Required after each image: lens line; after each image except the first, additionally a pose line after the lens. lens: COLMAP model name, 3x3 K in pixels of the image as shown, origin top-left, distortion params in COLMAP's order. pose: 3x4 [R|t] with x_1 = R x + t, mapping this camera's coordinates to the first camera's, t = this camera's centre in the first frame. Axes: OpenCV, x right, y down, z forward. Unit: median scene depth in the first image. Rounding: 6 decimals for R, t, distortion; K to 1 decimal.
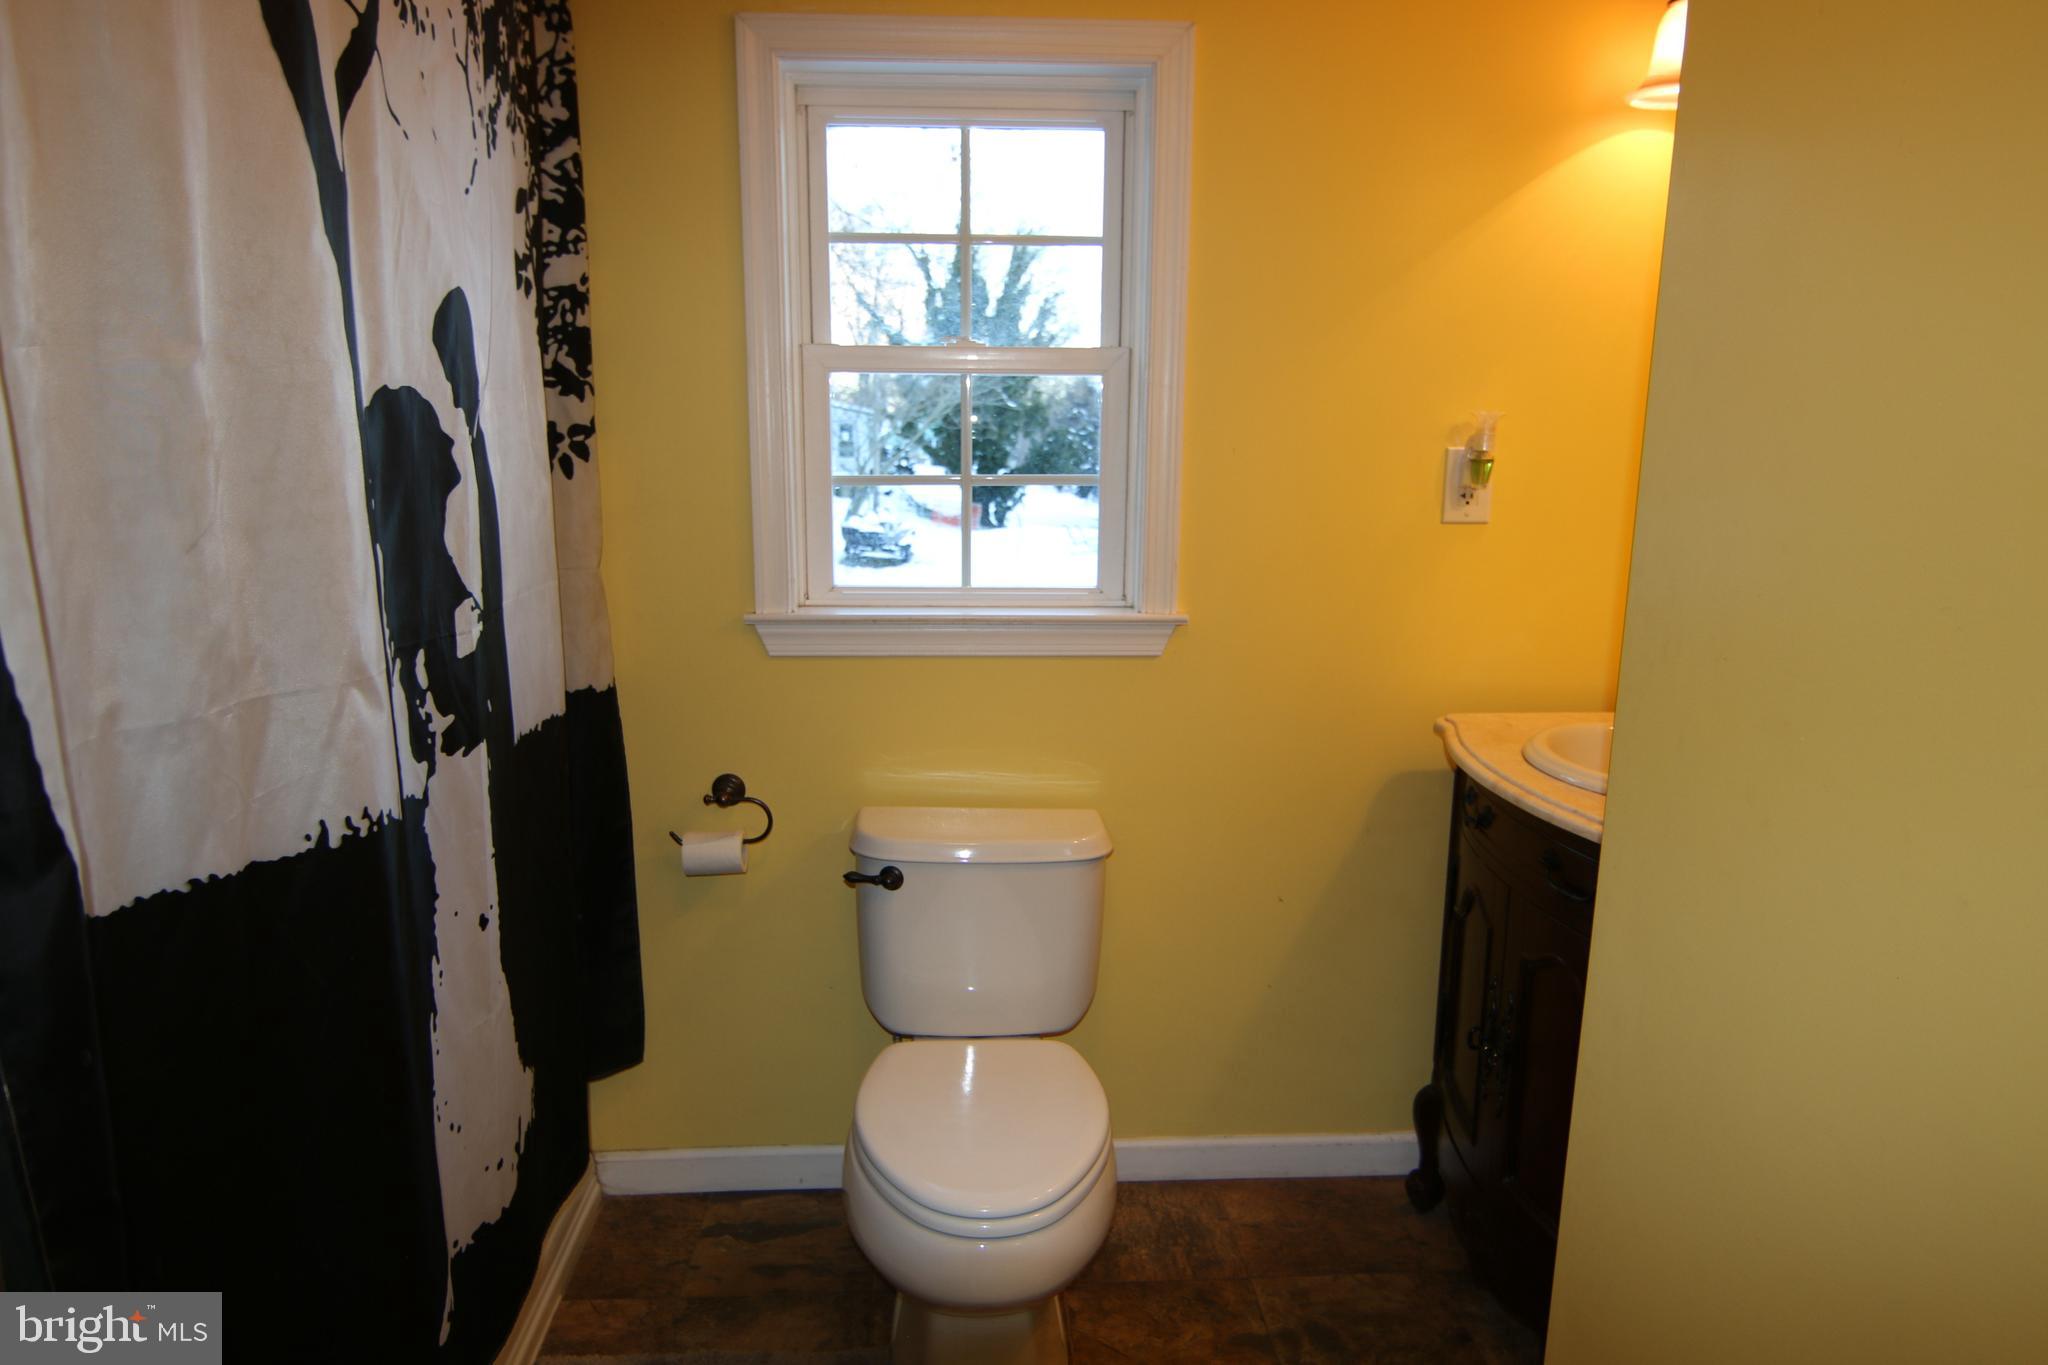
lens RADIAL K [[1305.8, 0, 1026.2], [0, 1305.8, 695.6], [0, 0, 1]] dist [-0.004977, 0.002036]
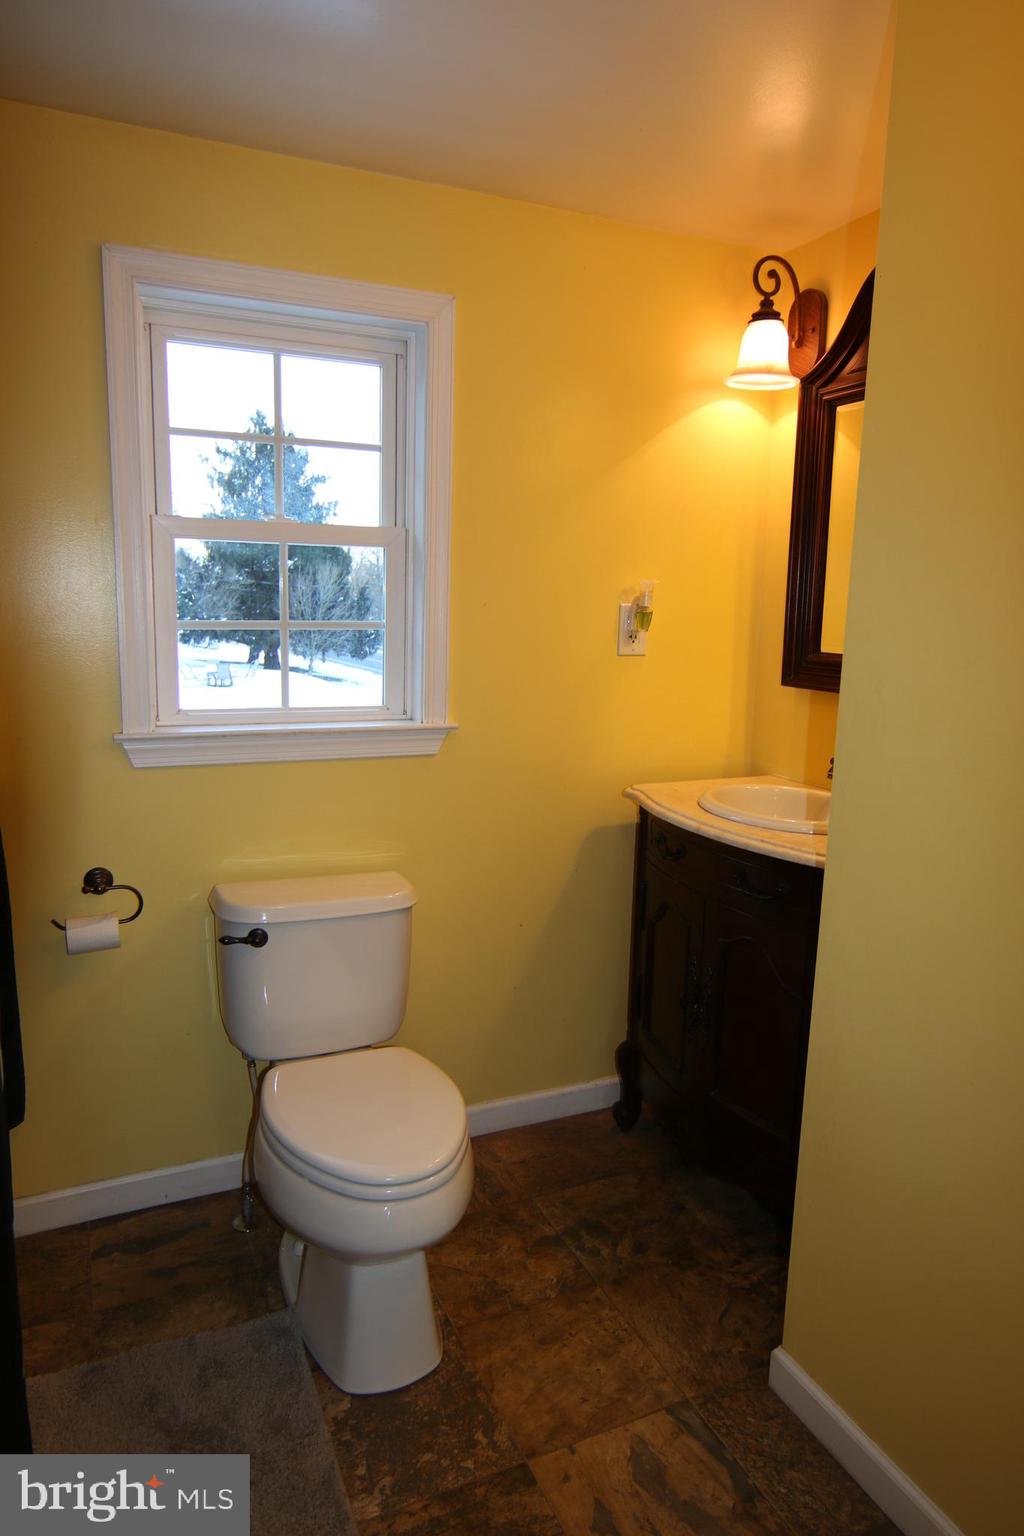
lens RADIAL K [[979.4, 0, 502.2], [0, 979.4, 768.5], [0, 0, 1]] dist [-0.004977, 0.002036]
pose [[0.933122, -0.047669, 0.356385, -0.203041], [0.055744, 0.998368, -0.012415, 0.000949], [-0.355211, 0.031451, 0.934257, 0.023022]]
